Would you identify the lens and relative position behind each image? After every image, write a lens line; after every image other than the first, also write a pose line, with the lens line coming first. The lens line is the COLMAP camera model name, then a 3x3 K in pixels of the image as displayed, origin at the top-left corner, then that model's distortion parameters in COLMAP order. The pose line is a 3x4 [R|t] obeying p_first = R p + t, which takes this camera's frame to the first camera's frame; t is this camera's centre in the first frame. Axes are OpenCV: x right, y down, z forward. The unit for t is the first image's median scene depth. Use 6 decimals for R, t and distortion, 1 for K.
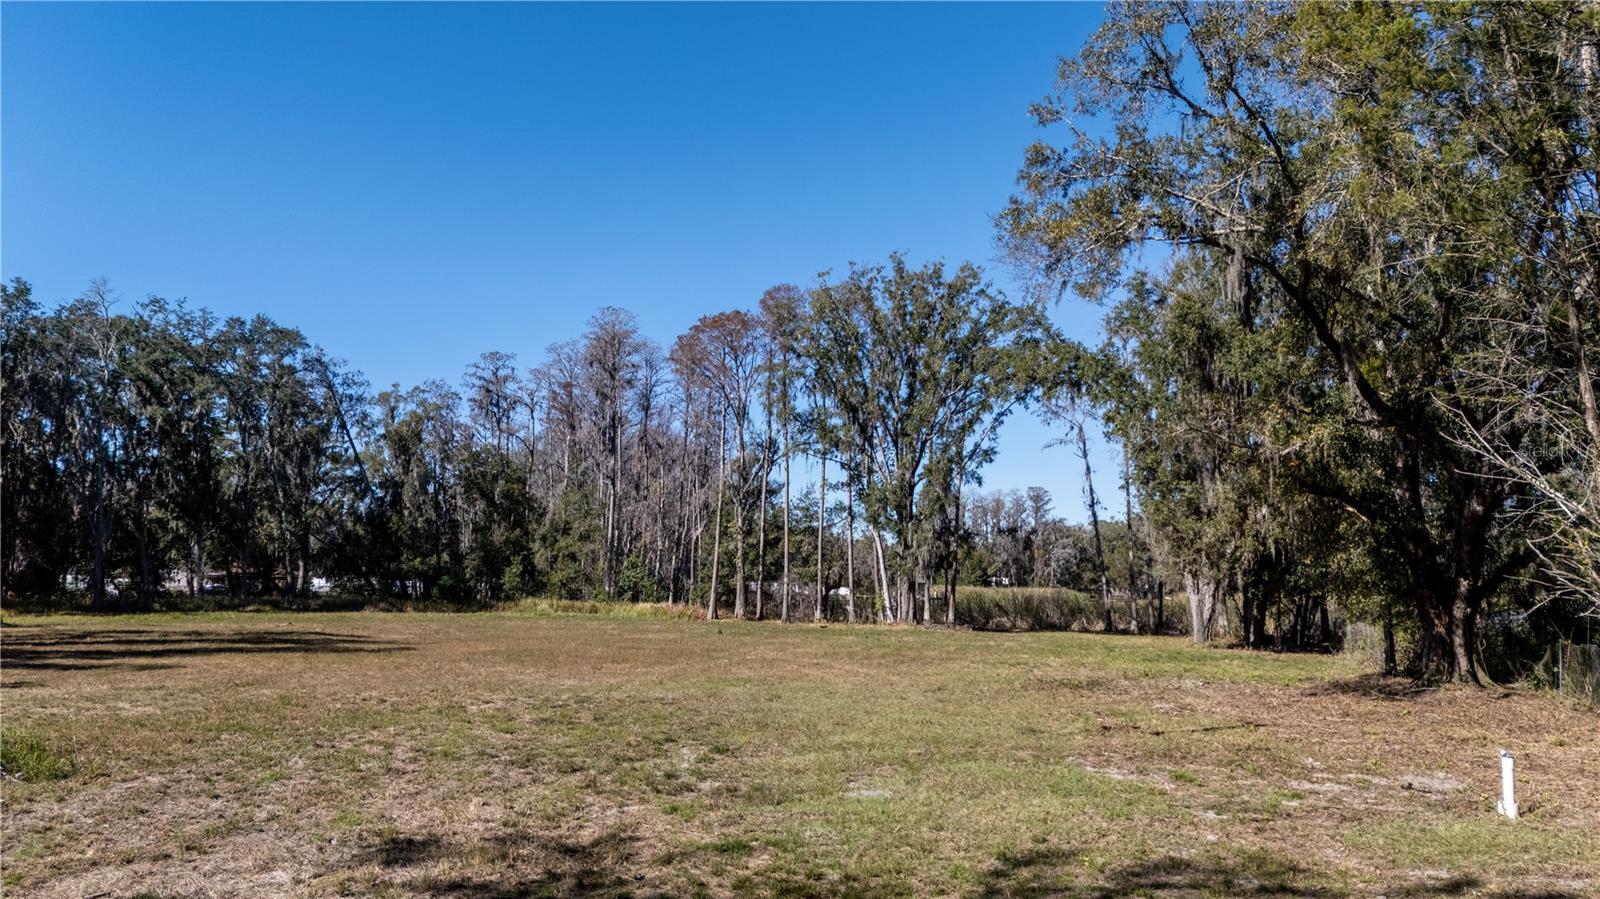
lens RADIAL K [[1146.6, 0, 800.0], [0, 1146.6, 449.5], [0, 0, 1]] dist [0.085203, -0.095531]
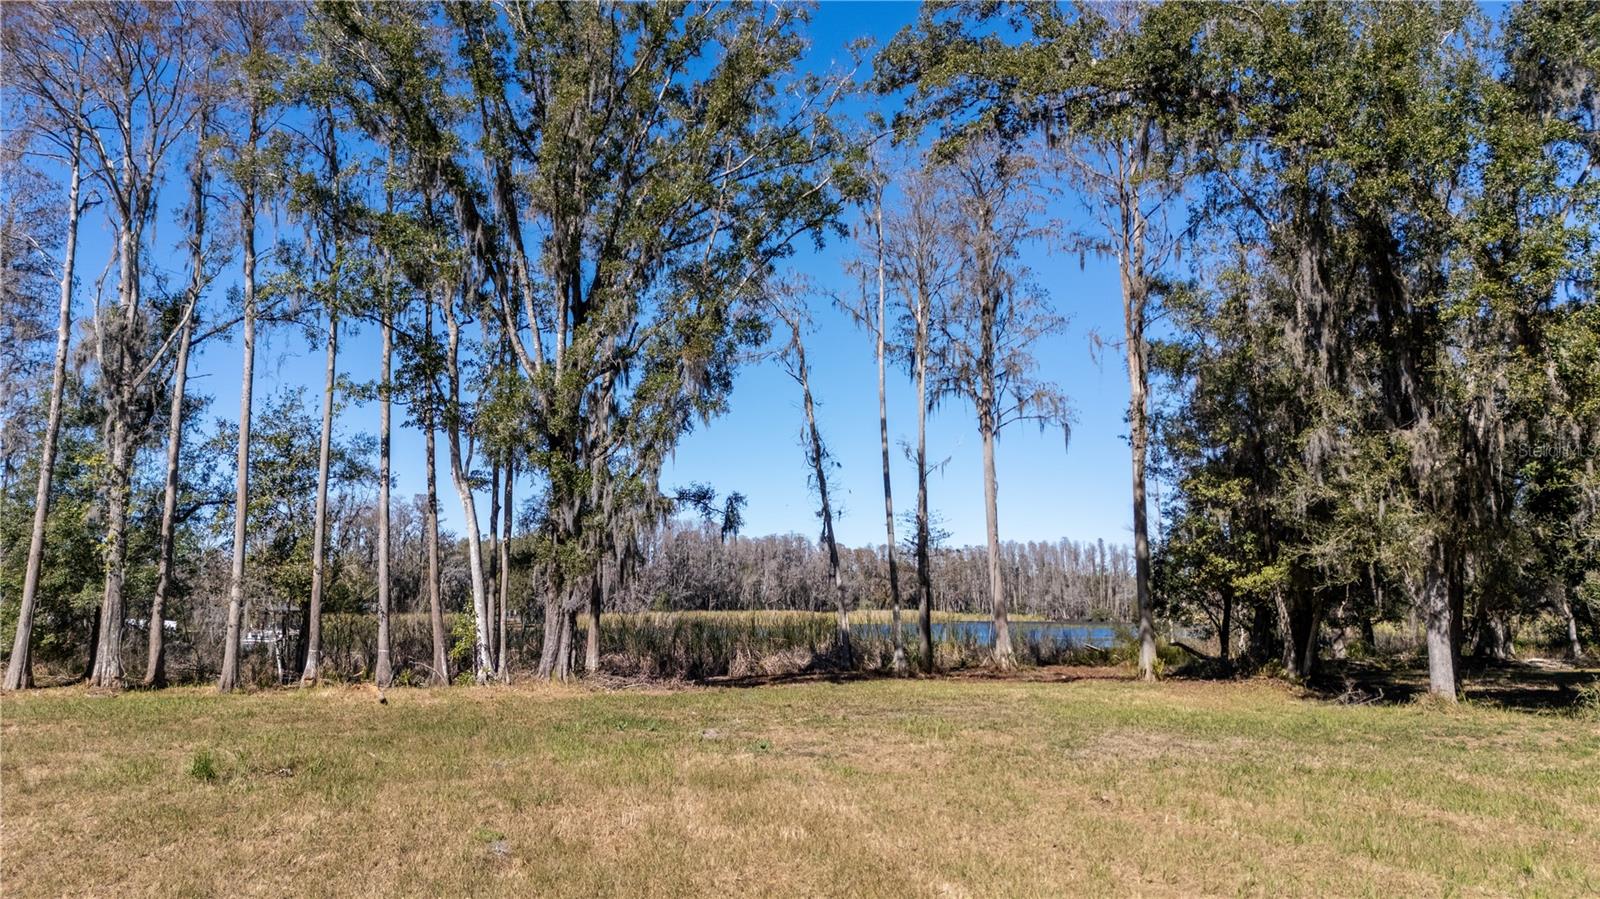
lens RADIAL K [[1146.6, 0, 800.0], [0, 1146.6, 449.5], [0, 0, 1]] dist [0.085203, -0.095531]
pose [[0.848008, 0.055941, 0.527022, -0.065512], [-0.045258, 0.998425, -0.033157, 0.062653], [-0.528047, 0.004265, 0.849204, 0.496663]]
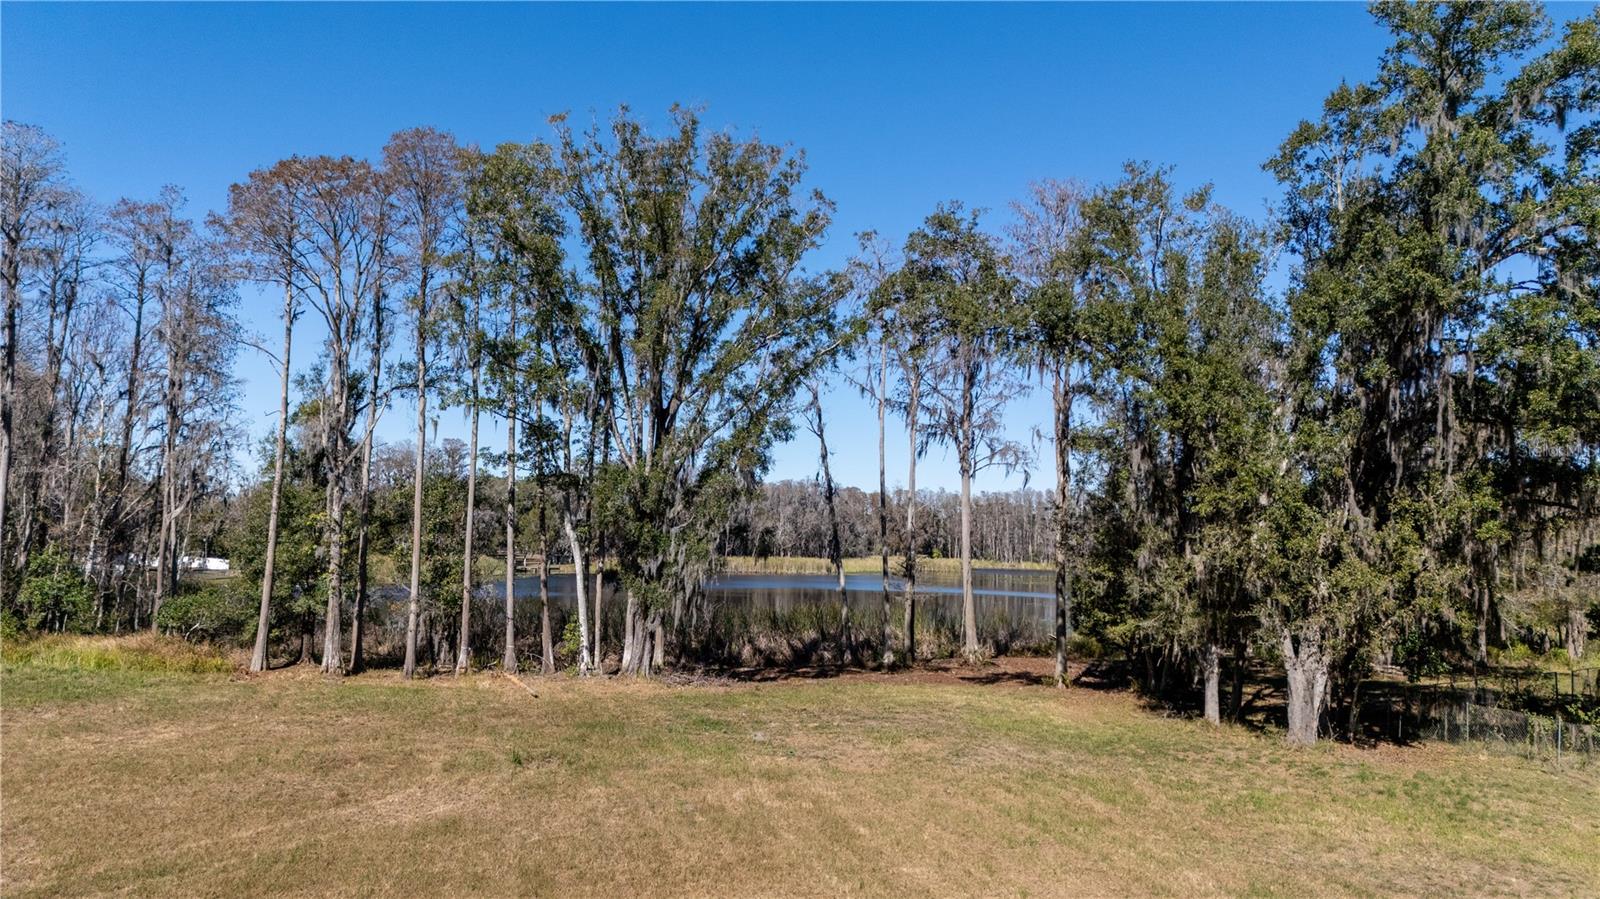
lens RADIAL K [[1174.0, 0, 796.4], [0, 1174.0, 444.6], [0, 0, 1]] dist [0.069926, -0.001550]
pose [[0.856039, 0.049611, 0.514525, -0.165420], [-0.069801, 0.997361, 0.019964, -0.000896], [-0.512176, -0.053005, 0.857243, 0.342850]]
